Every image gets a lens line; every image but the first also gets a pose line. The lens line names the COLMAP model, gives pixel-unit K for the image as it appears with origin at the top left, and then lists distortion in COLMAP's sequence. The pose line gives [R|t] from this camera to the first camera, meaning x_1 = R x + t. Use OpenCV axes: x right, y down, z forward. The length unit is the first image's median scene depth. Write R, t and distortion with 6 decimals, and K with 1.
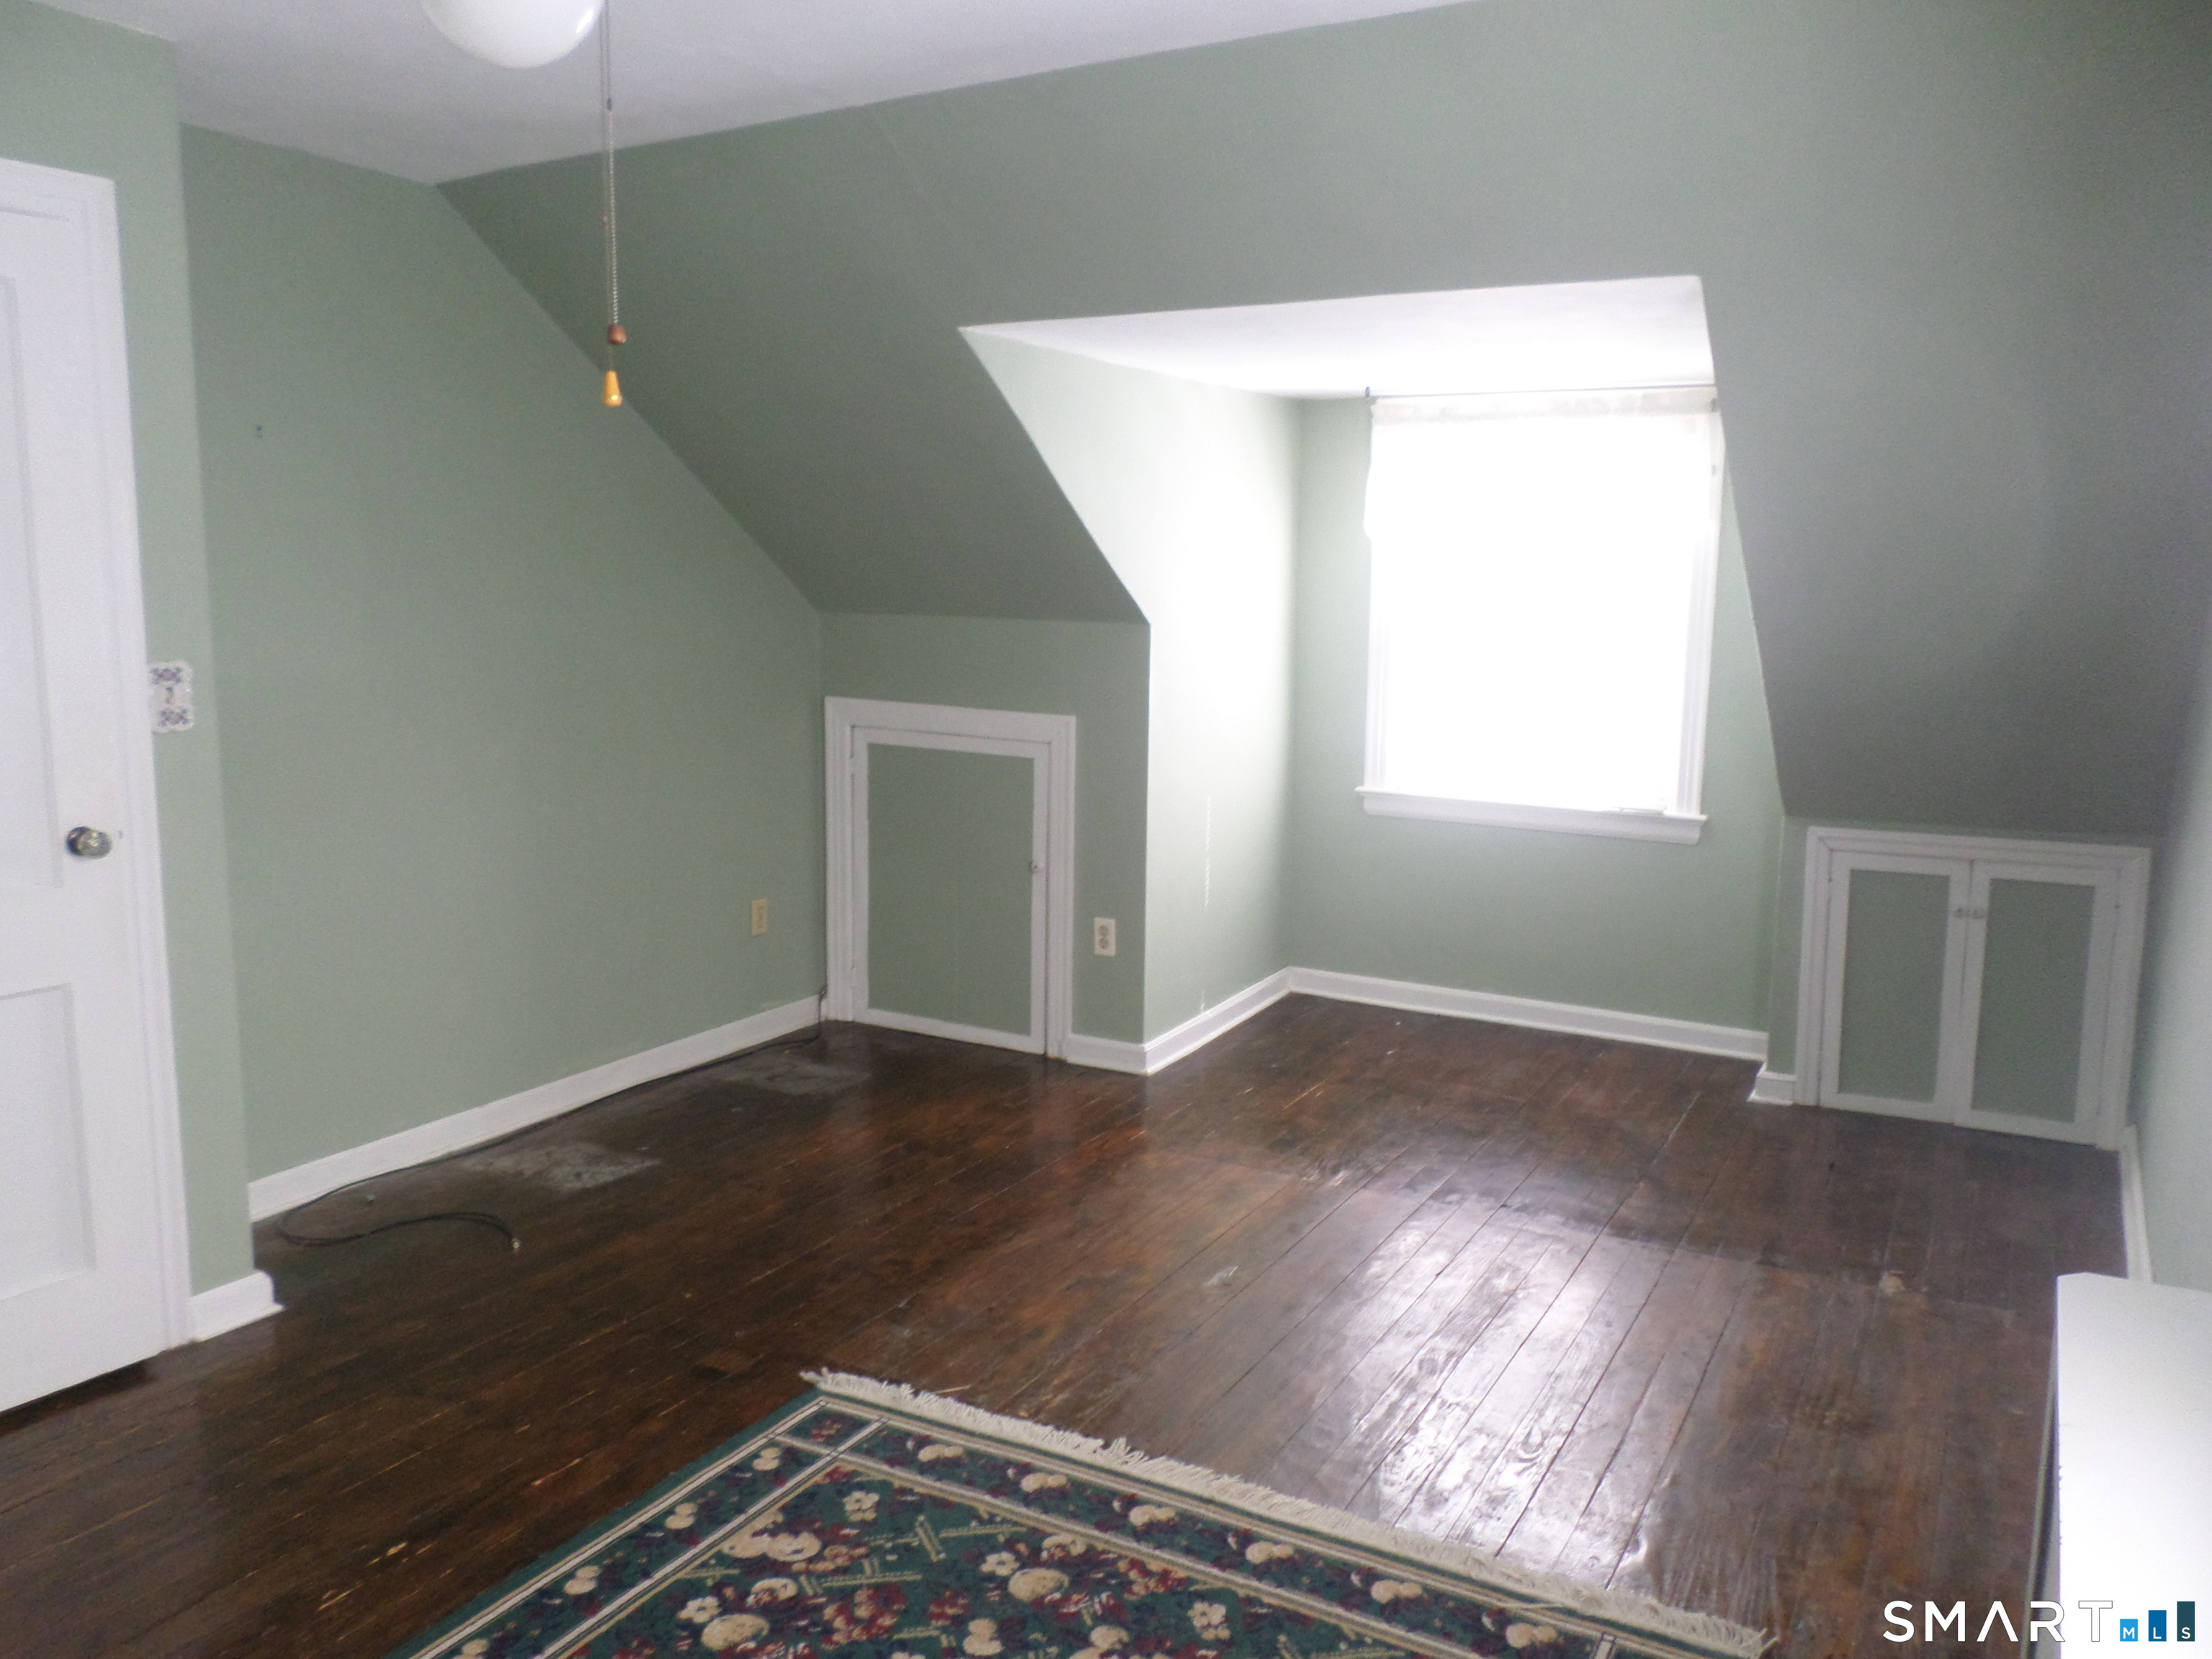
lens RADIAL K [[1689.9, 0, 1140.3], [0, 1689.9, 748.8], [0, 0, 1]] dist [-0.000595, -0.015631]
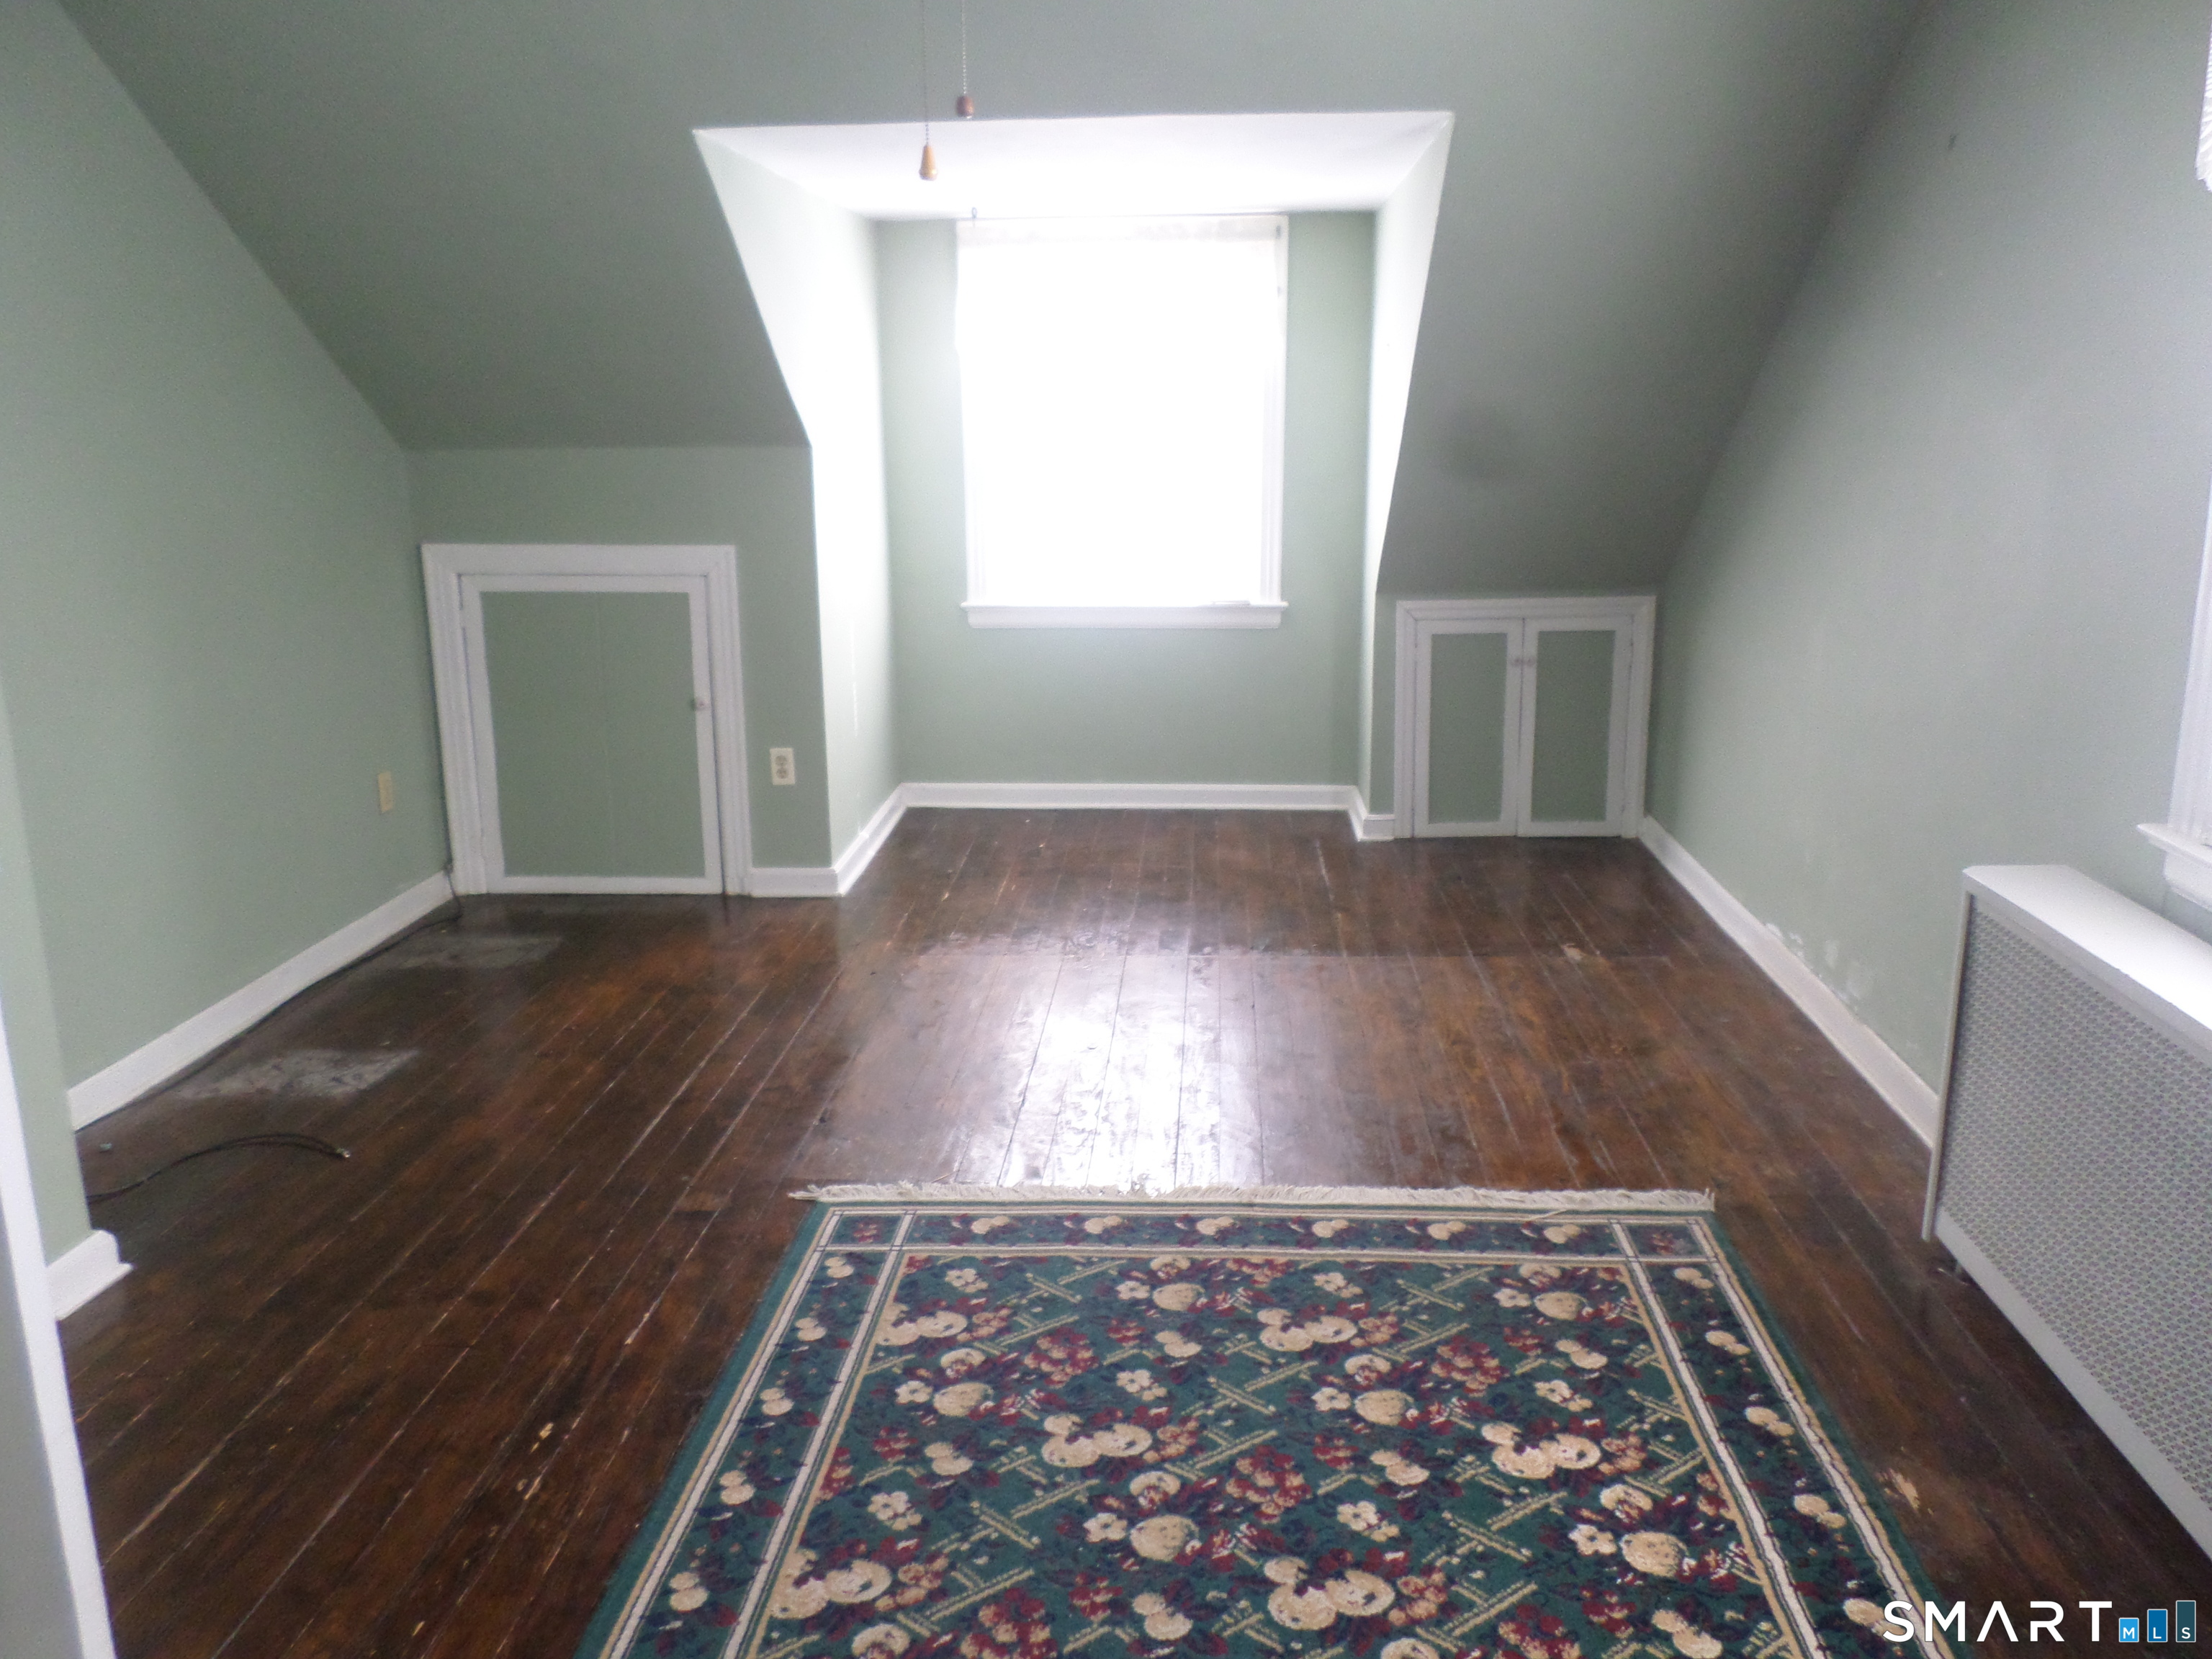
lens RADIAL K [[1689.9, 0, 1125.4], [0, 1689.9, 722.7], [0, 0, 1]] dist [-0.000595, -0.015631]
pose [[0.906166, -0.102536, 0.410304, -0.271587], [0.070575, 0.993223, 0.092343, 0.008814], [-0.416992, -0.054721, 0.907261, 0.015765]]
